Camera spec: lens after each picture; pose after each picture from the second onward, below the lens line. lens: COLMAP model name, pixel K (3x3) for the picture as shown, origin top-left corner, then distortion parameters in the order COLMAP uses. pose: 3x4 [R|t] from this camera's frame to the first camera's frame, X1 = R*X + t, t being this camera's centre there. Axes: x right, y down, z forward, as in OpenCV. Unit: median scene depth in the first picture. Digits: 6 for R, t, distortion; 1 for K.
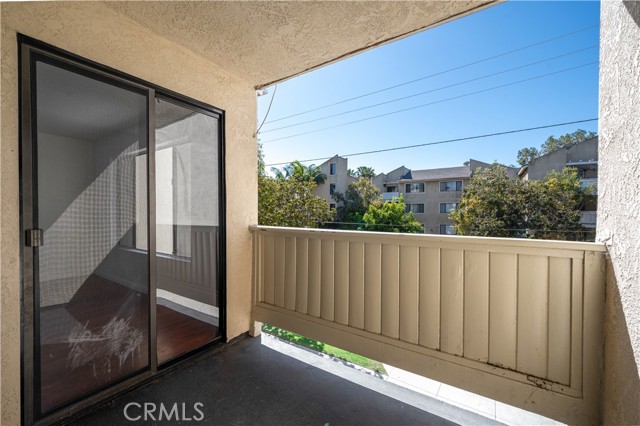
lens RADIAL K [[257.6, 0, 323.3], [0, 257.6, 214.3], [0, 0, 1]] dist [0.002142, 0.000072]
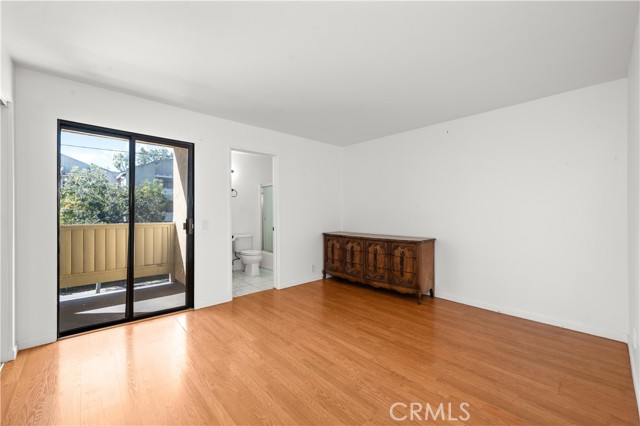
lens RADIAL K [[257.6, 0, 323.3], [0, 257.6, 214.3], [0, 0, 1]] dist [0.002142, 0.000072]
pose [[0.232542, -0.006221, 0.972567, -0.122296], [0.010742, 0.999935, 0.003827, 0.000620], [-0.972527, 0.009557, 0.232593, -0.117596]]
